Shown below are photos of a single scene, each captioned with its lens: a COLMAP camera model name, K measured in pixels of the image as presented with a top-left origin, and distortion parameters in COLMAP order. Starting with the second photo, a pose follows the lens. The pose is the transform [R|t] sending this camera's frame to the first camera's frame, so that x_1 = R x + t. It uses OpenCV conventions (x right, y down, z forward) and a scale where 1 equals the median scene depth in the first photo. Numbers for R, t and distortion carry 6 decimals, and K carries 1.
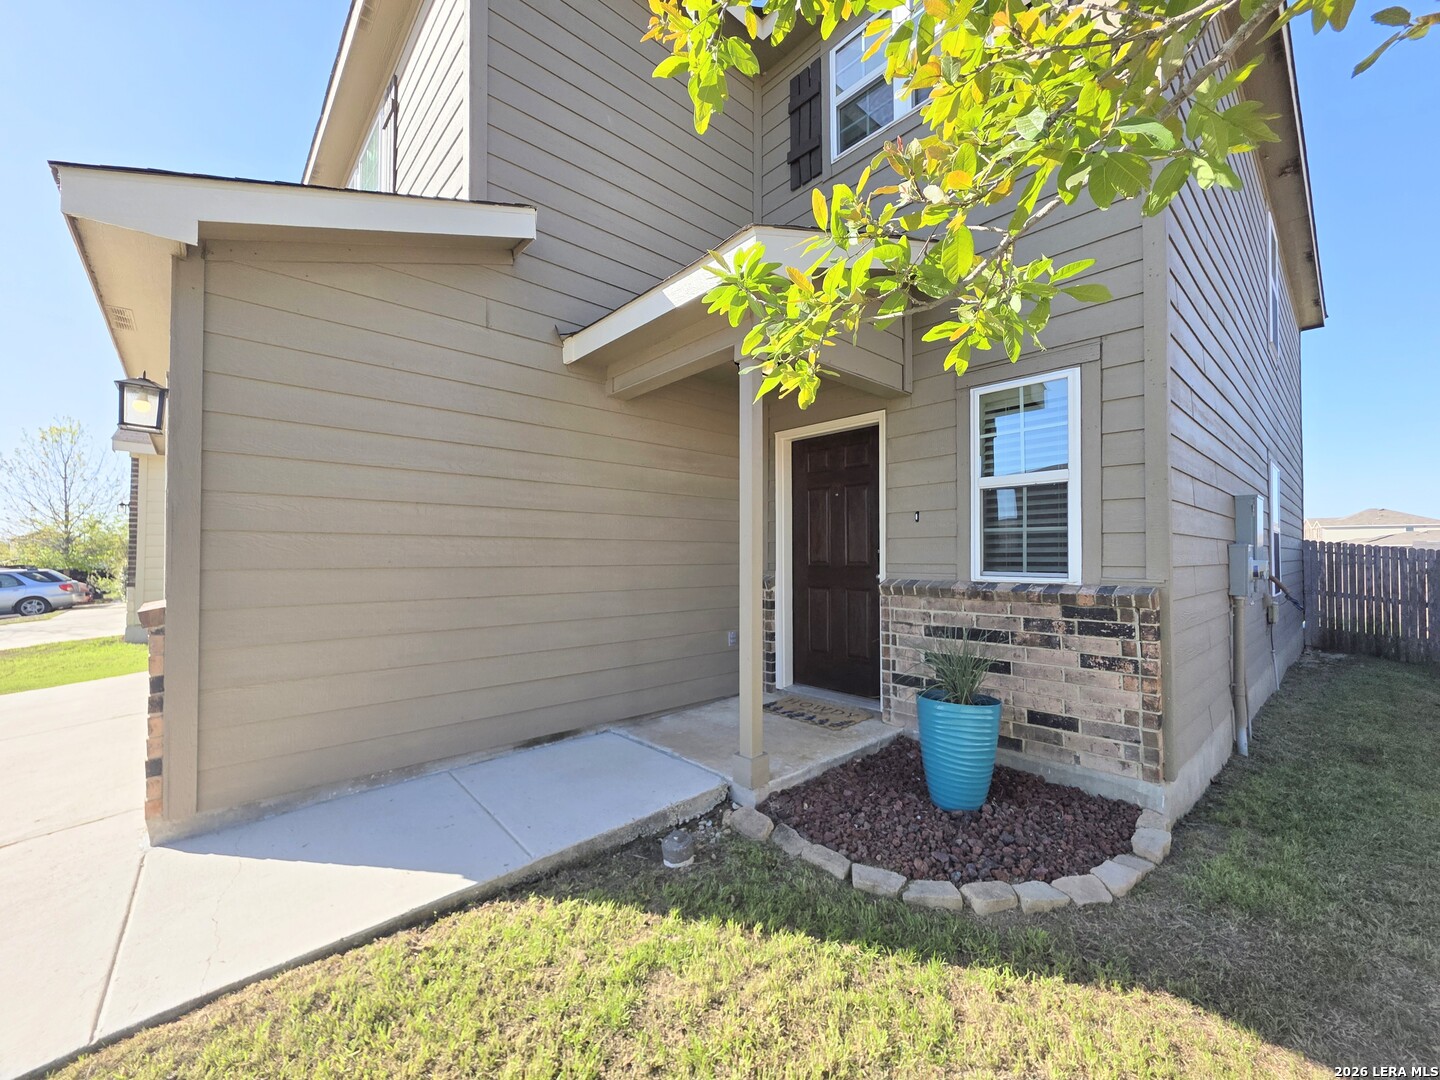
lens RADIAL K [[575.6, 0, 710.1], [0, 575.6, 545.7], [0, 0, 1]] dist [0.000435, 0.000159]
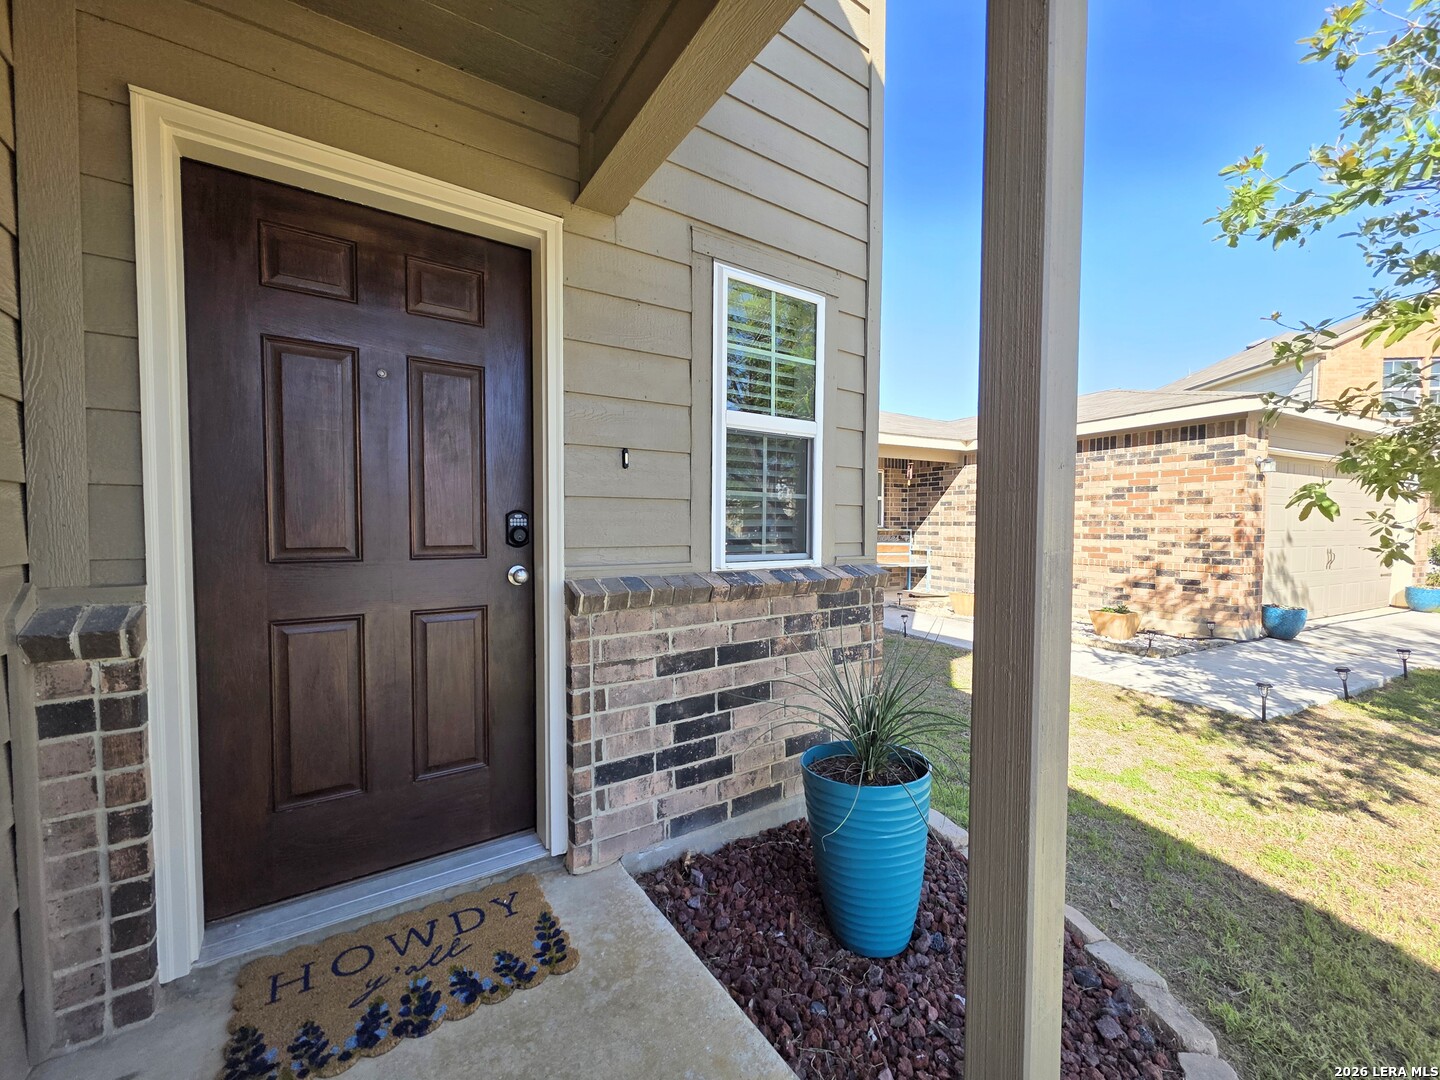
lens RADIAL K [[575.6, 0, 710.1], [0, 575.6, 545.7], [0, 0, 1]] dist [0.000435, 0.000159]
pose [[0.144214, -0.033309, 0.988986, -0.177671], [-0.021108, 0.999102, 0.036728, 0.010504], [-0.989321, -0.026172, 0.143381, 0.955118]]
